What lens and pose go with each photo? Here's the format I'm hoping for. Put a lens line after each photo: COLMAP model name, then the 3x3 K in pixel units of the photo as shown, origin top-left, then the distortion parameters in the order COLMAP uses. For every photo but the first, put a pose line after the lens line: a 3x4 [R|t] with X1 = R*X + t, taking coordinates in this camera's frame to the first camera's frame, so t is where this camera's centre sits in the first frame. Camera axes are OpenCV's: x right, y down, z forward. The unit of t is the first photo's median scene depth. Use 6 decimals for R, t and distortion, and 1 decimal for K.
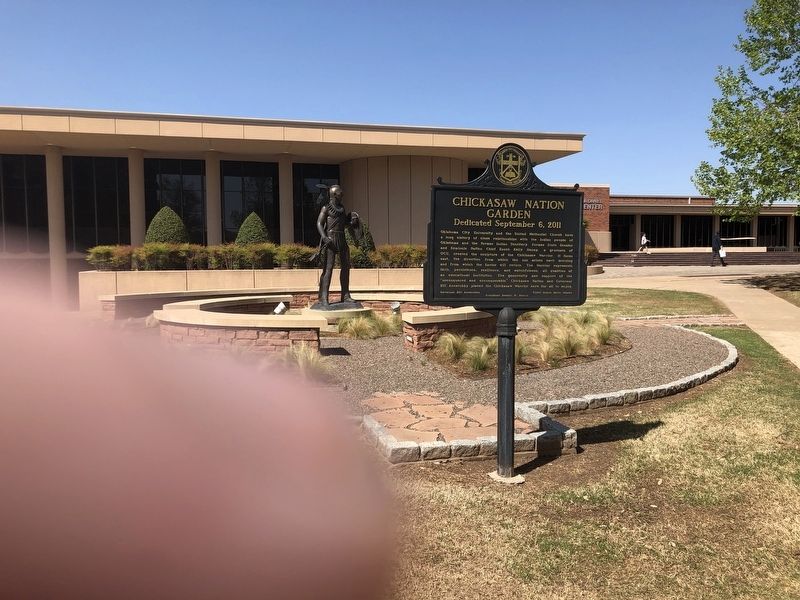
lens RADIAL K [[694.2, 0, 400.0], [0, 694.2, 300.0], [0, 0, 1]] dist [0.127958, -0.002843]
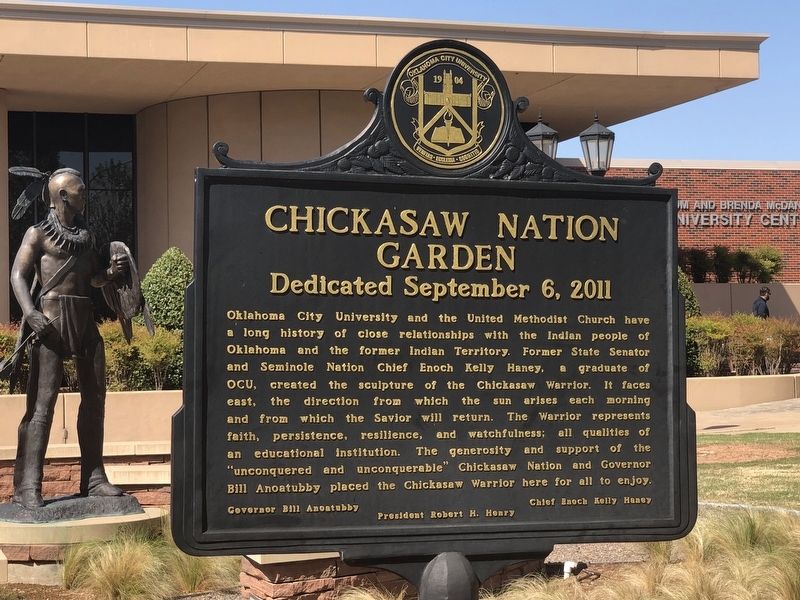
lens RADIAL K [[1865.6, 0, 400.0], [0, 1865.6, 300.0], [0, 0, 1]] dist [-0.067752, 0.332390]
pose [[0.998203, -0.012537, 0.058602, 0.084062], [0.017831, 0.995718, -0.090703, -0.026629], [-0.057214, 0.091585, 0.994152, 0.156447]]
